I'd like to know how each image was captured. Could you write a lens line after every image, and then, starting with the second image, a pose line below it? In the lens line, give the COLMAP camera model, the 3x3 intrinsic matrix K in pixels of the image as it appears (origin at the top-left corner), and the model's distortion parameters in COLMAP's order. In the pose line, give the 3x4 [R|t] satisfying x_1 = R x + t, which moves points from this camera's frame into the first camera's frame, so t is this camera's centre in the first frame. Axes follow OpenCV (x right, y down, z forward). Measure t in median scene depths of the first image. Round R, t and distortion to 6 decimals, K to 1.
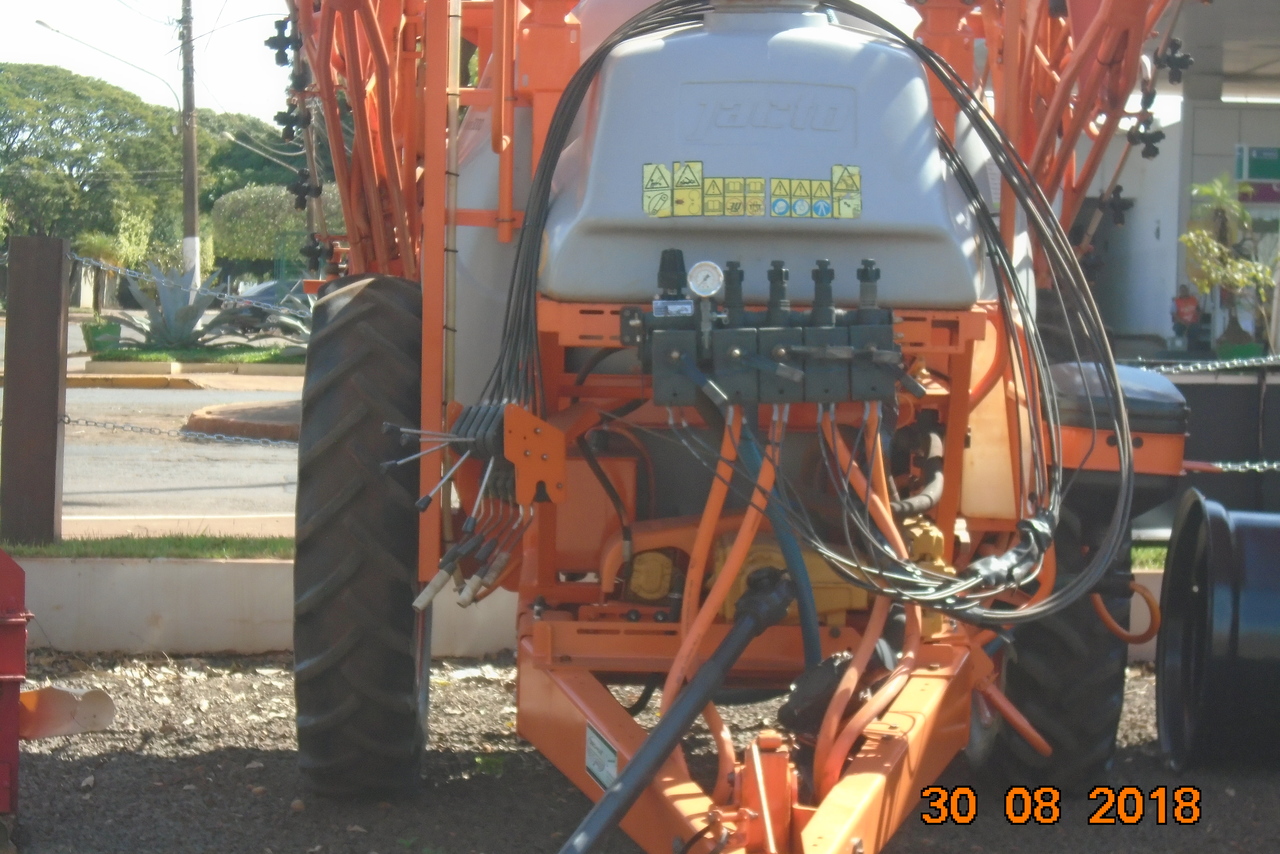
lens RADIAL K [[3370.1, 0, 640.0], [0, 3370.1, 427.0], [0, 0, 1]] dist [-0.014012, -1.063018]
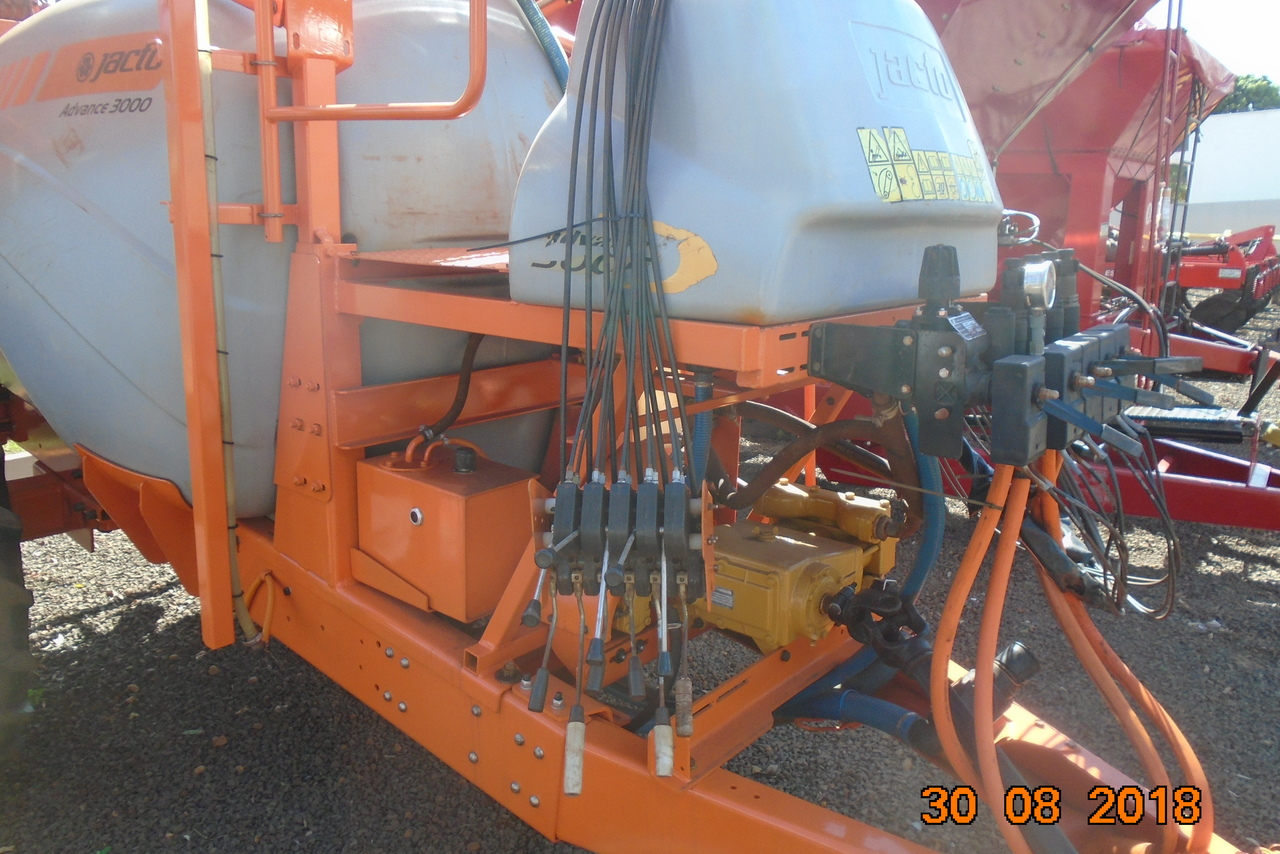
lens RADIAL K [[1028.6, 0, 694.4], [0, 1028.6, 429.4], [0, 0, 1]] dist [-0.035191, 0.013123]
pose [[0.652948, -0.169207, 0.738260, -0.196932], [0.060146, 0.983232, 0.172158, -0.054442], [-0.755011, -0.068007, 0.652176, 0.881122]]
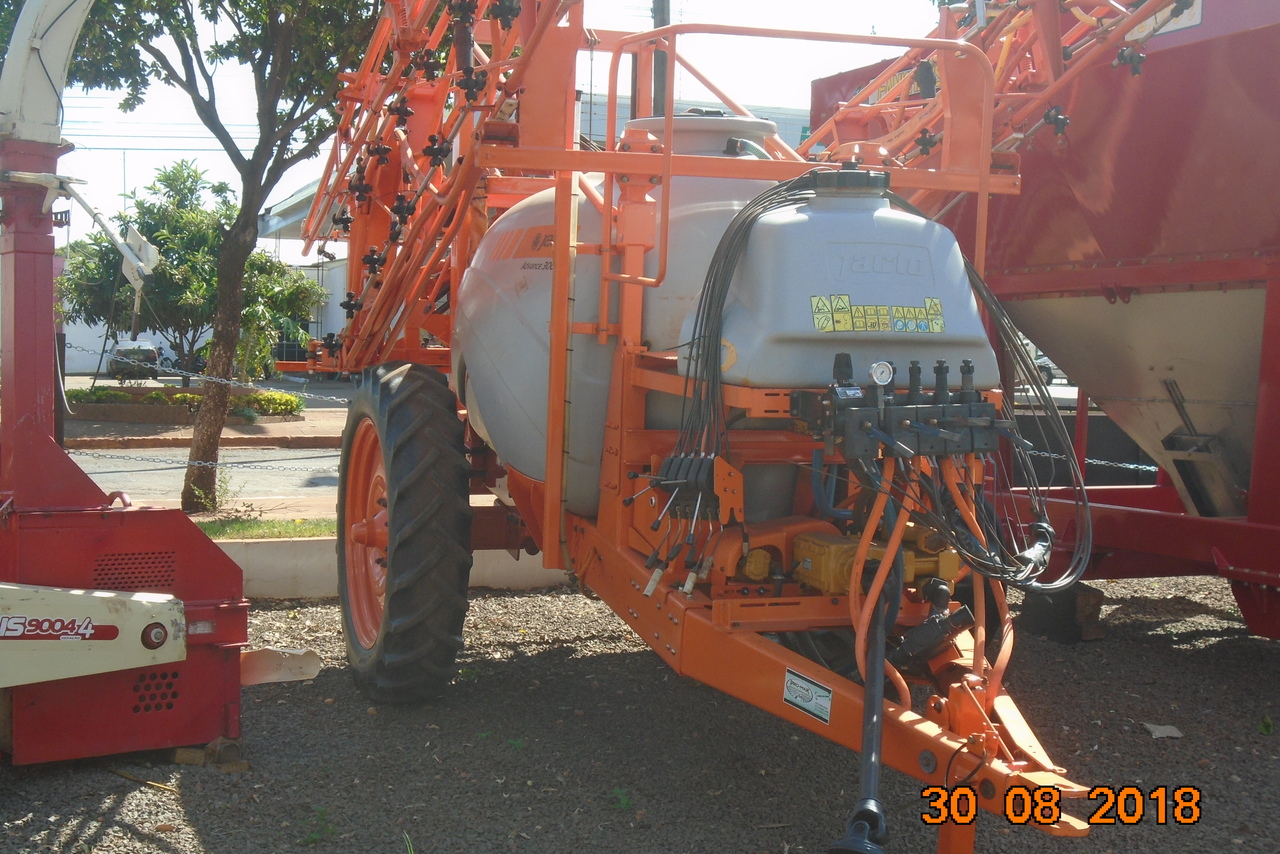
lens RADIAL K [[1820.9, 0, 640.0], [0, 1820.9, 427.0], [0, 0, 1]] dist [-0.030536, 0.005394]
pose [[0.953389, -0.016234, 0.301307, -0.319271], [0.015484, 0.999868, 0.004878, -0.024861], [-0.301346, 0.000014, 0.953515, 0.248174]]
